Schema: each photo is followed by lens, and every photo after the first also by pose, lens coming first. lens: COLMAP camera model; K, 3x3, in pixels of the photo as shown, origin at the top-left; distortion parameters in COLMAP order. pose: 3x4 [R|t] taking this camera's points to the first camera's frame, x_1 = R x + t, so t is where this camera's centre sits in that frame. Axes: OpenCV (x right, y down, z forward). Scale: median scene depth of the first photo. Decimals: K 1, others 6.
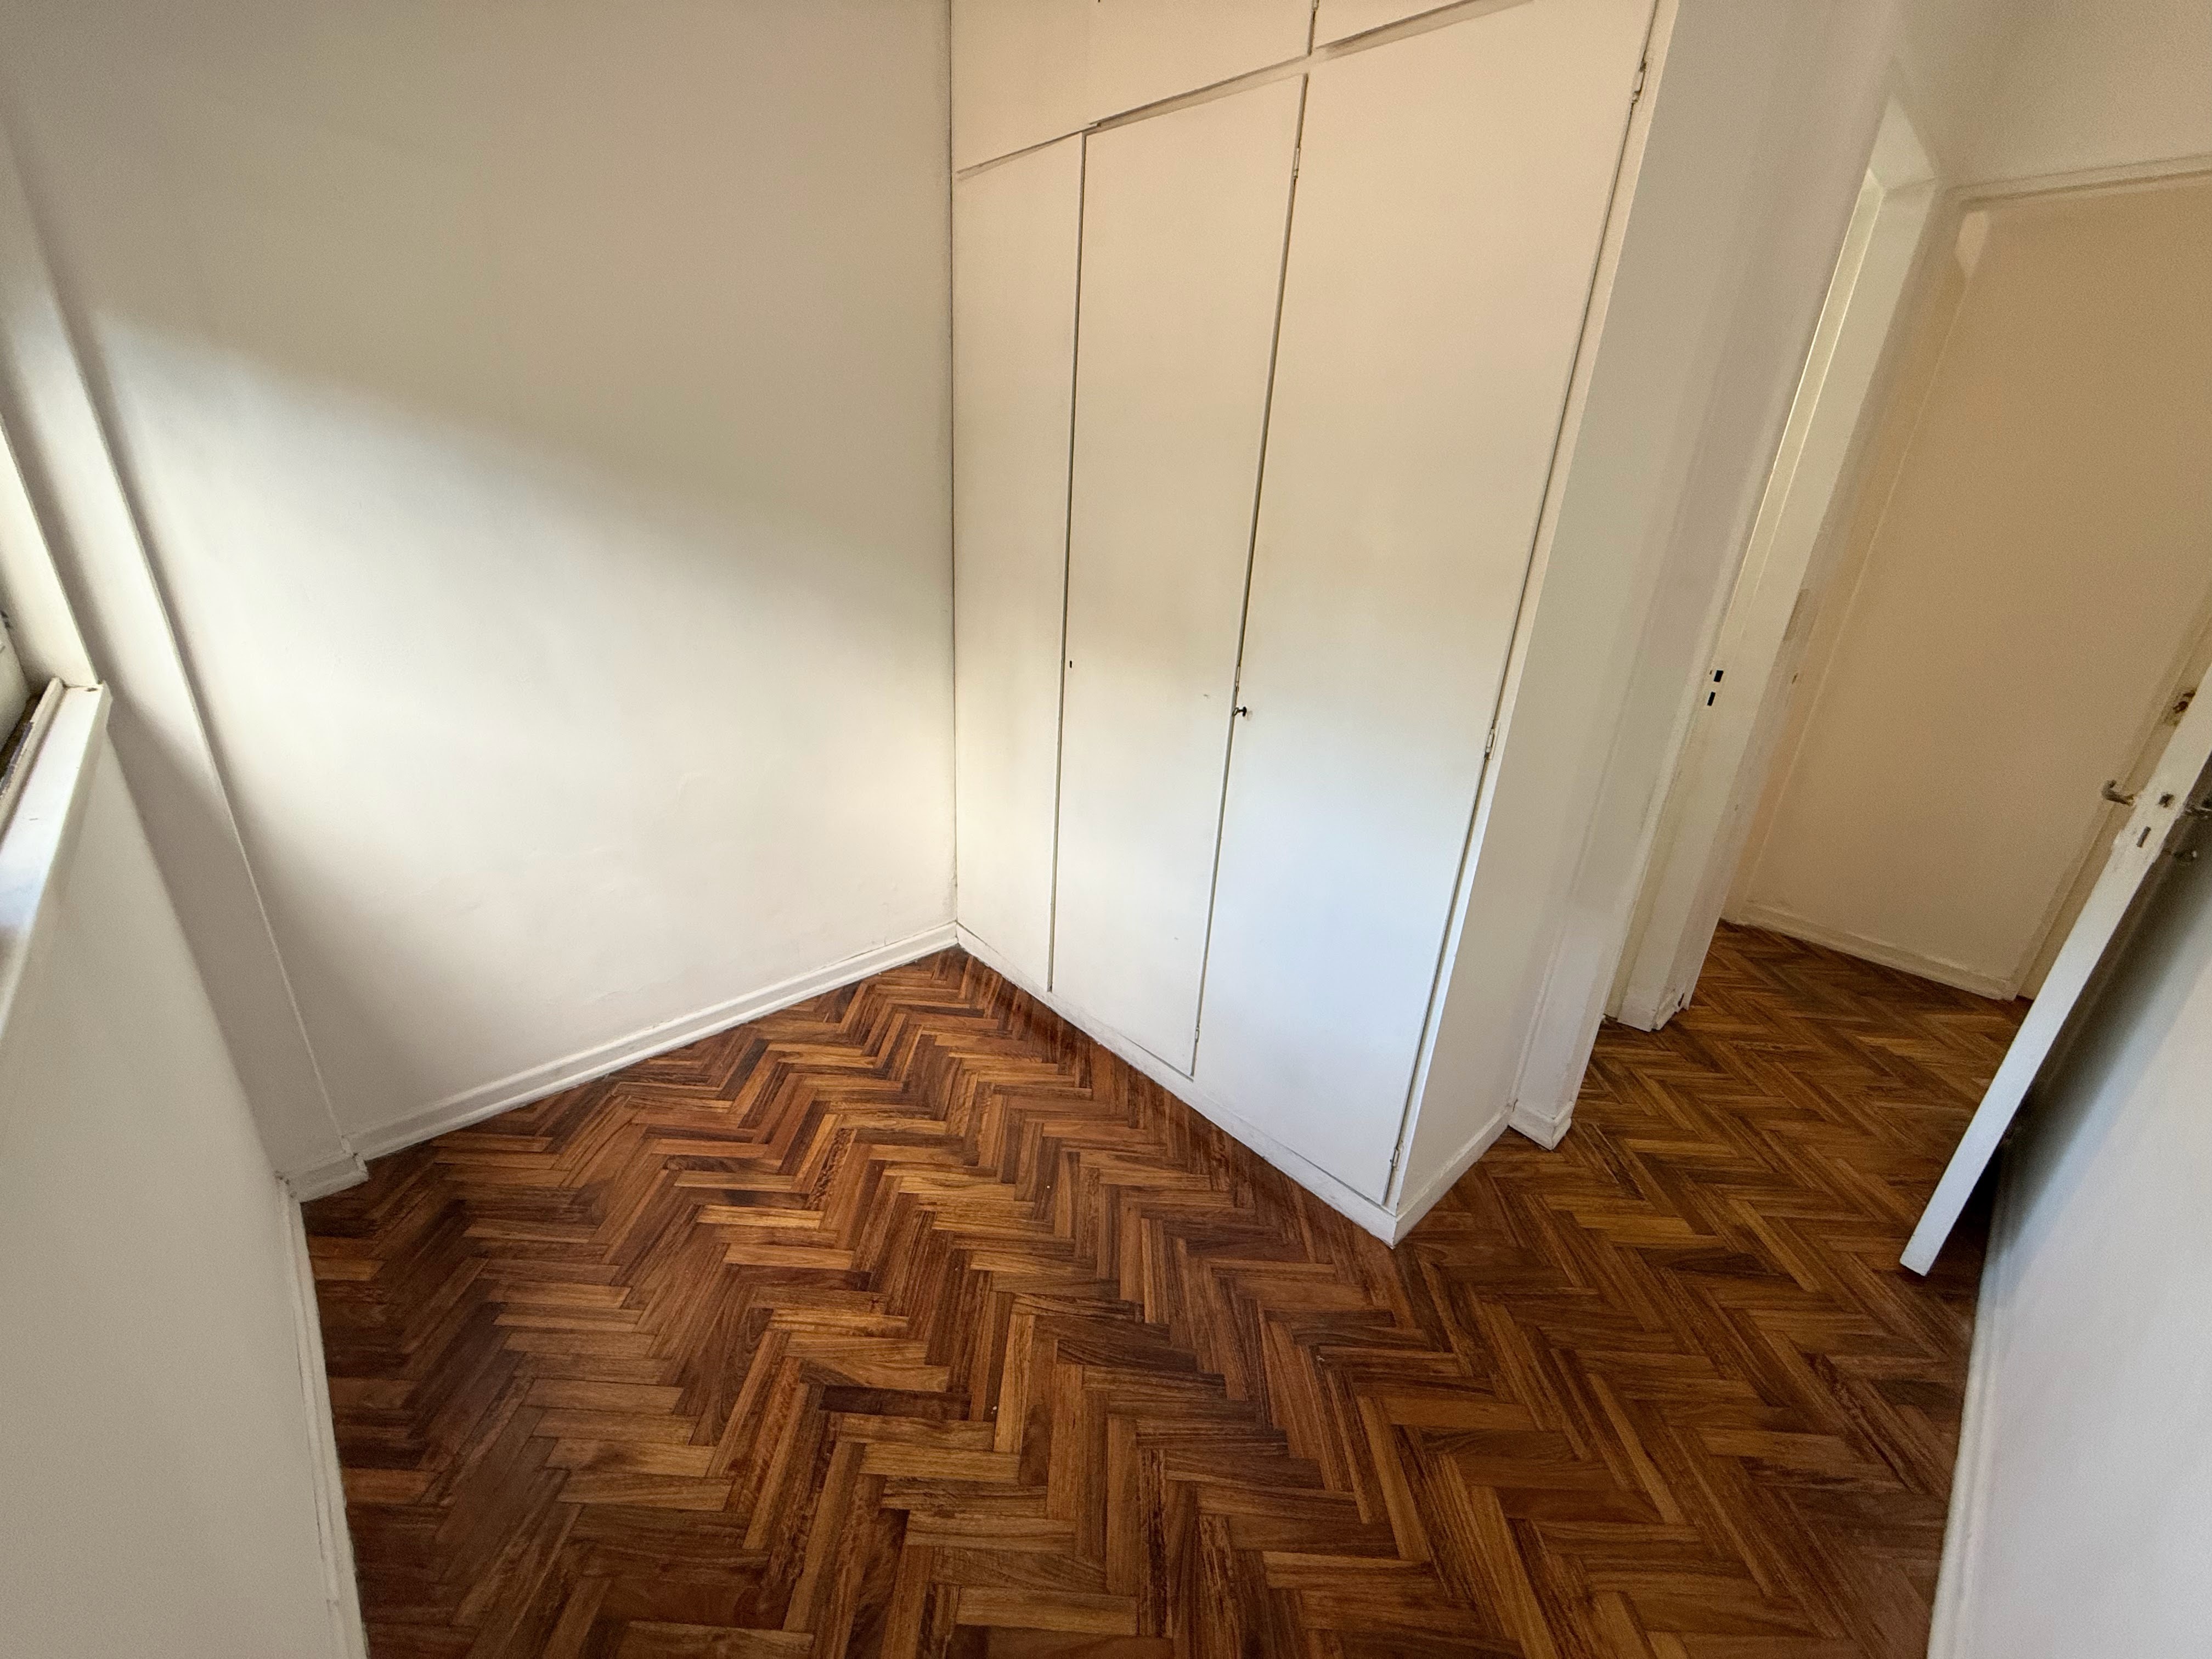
lens RADIAL K [[884.0, 0, 1101.9], [0, 884.0, 828.0], [0, 0, 1]] dist [0.000723, -0.000081]
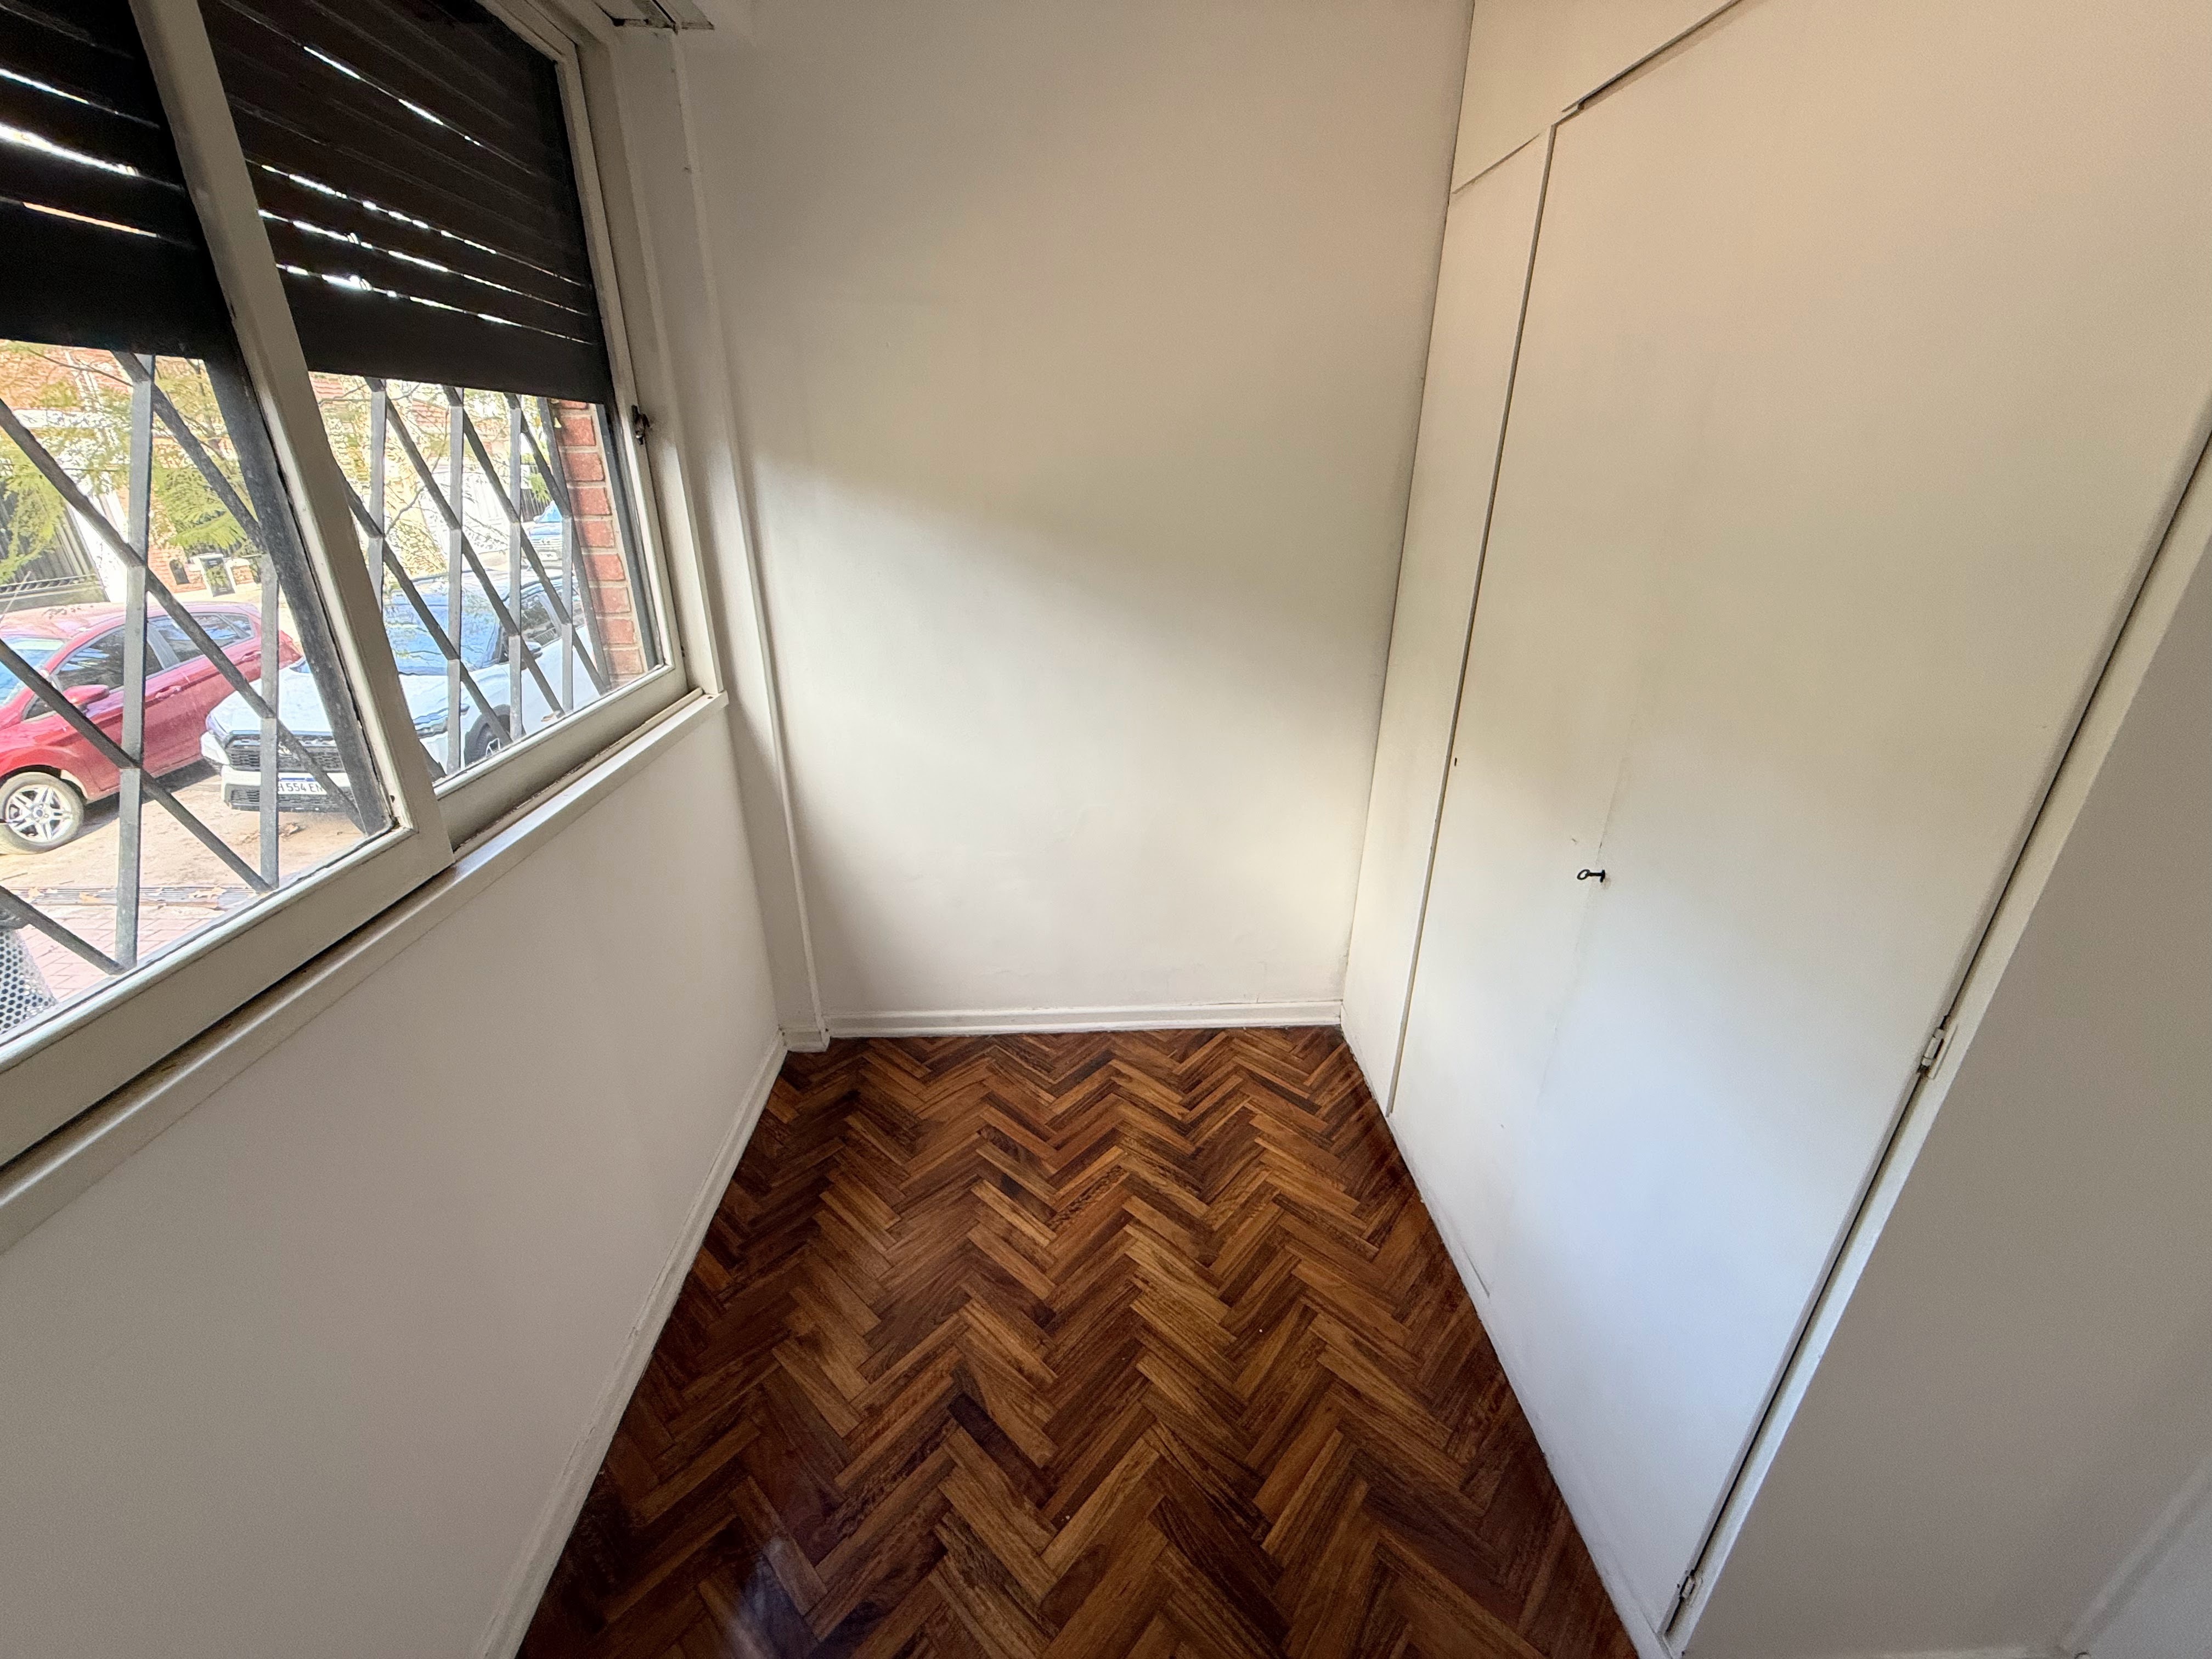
lens RADIAL K [[884.0, 0, 1101.9], [0, 884.0, 828.0], [0, 0, 1]] dist [0.000723, -0.000081]
pose [[0.751763, 0.205922, -0.626457, 0.288812], [-0.206127, 0.975770, 0.073387, -0.133645], [0.626390, 0.073960, 0.775993, 0.164478]]
